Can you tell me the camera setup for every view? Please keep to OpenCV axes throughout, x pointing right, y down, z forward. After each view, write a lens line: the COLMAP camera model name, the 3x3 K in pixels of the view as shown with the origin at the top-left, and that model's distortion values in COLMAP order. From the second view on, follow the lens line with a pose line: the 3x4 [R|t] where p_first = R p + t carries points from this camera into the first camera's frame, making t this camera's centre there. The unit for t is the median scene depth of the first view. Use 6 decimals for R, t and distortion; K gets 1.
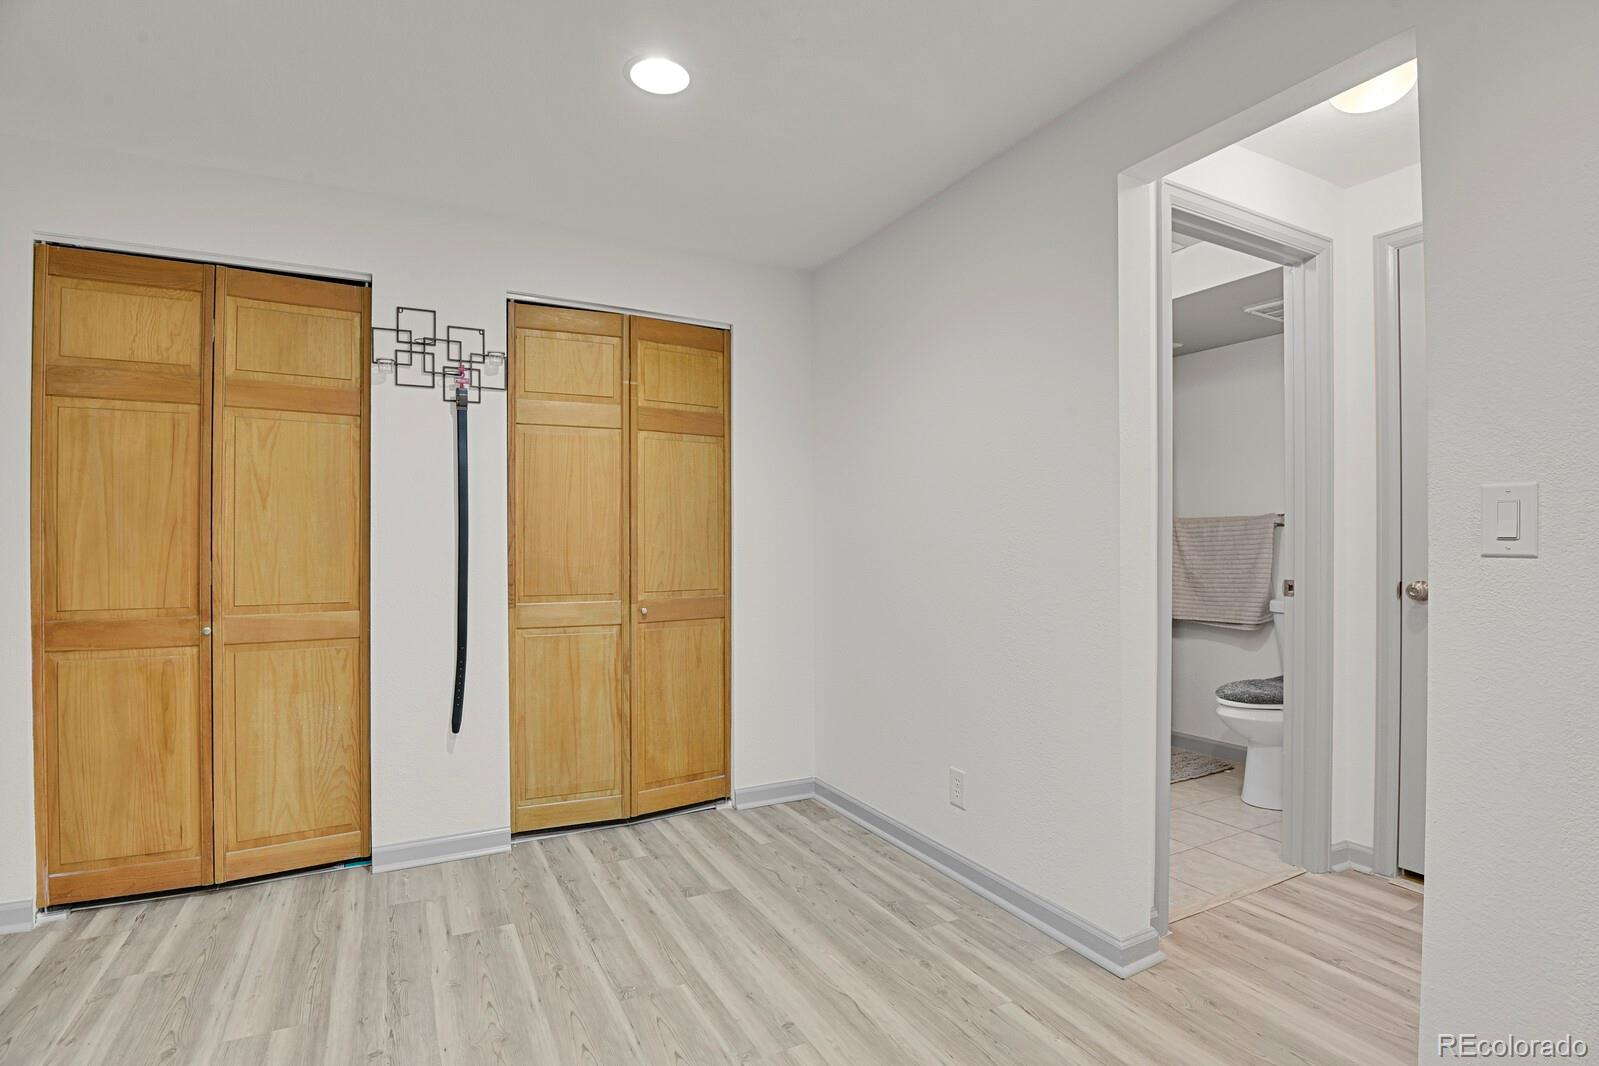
lens RADIAL K [[783.1, 0, 799.0], [0, 783.1, 537.3], [0, 0, 1]] dist [-0.023500, -0.004224]
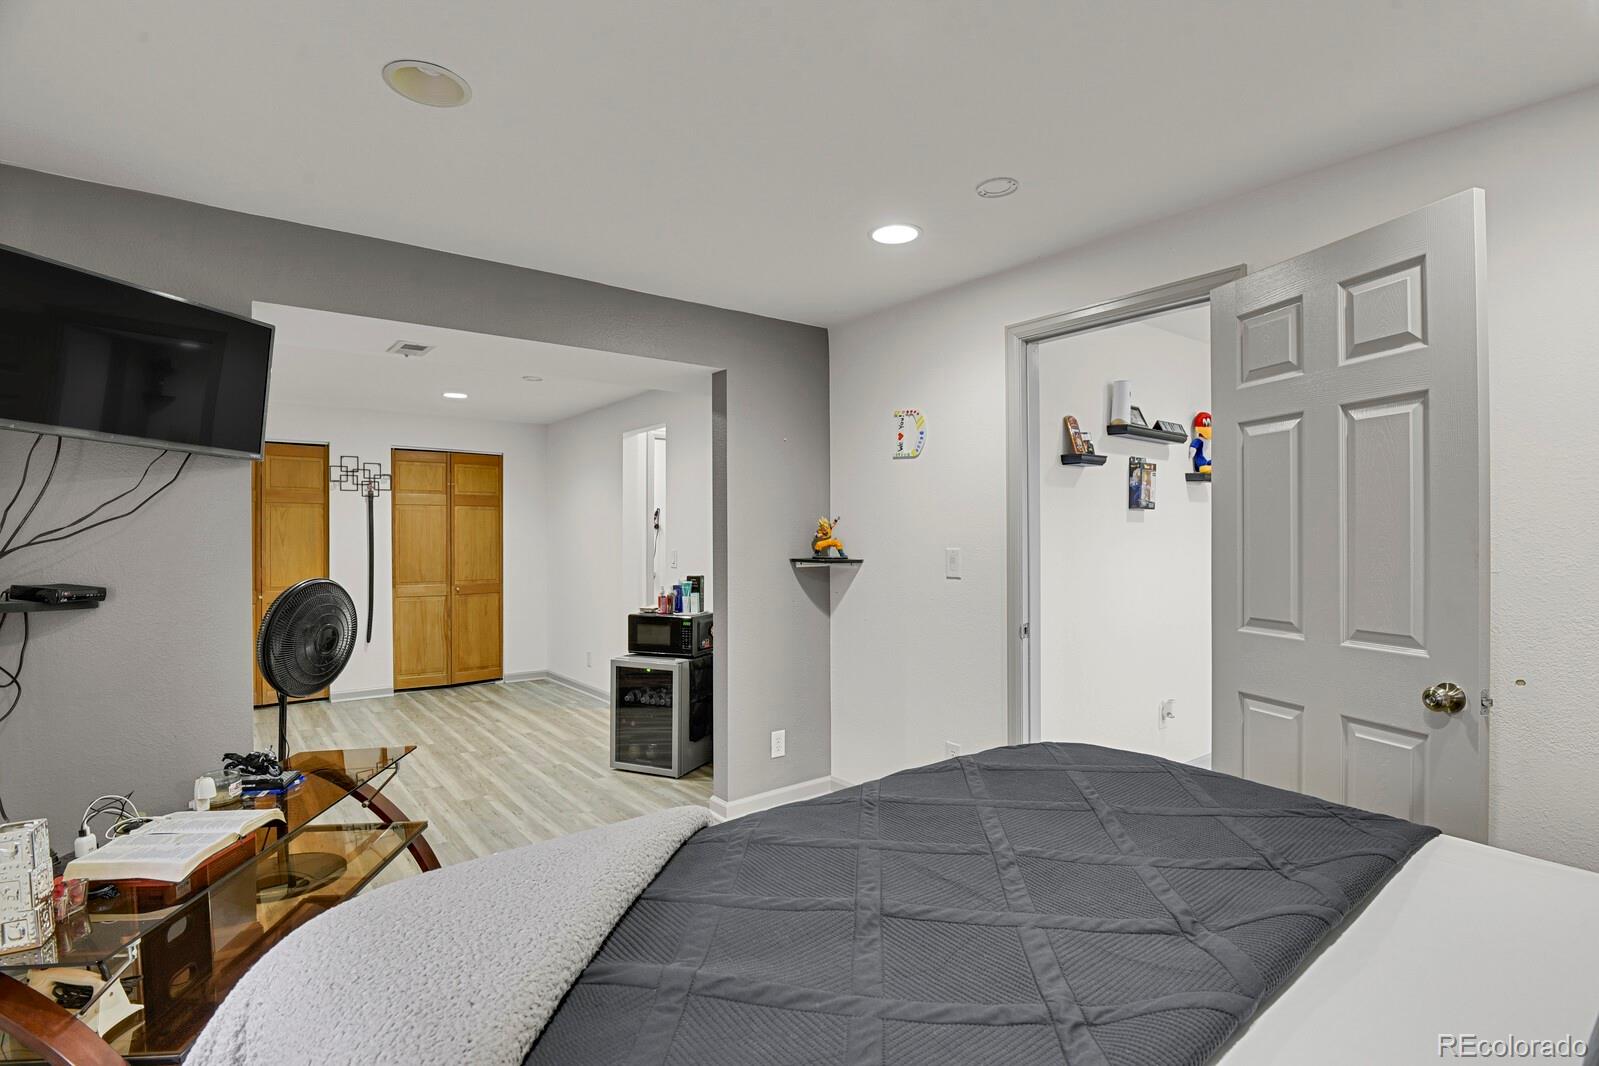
lens RADIAL K [[783.1, 0, 800.0], [0, 783.1, 537.8], [0, 0, 1]] dist [-0.023500, -0.004224]
pose [[0.985922, -0.002473, 0.167188, 0.395609], [0.002167, 0.999996, 0.002012, -0.052992], [-0.167192, -0.001622, 0.985923, -1.353693]]
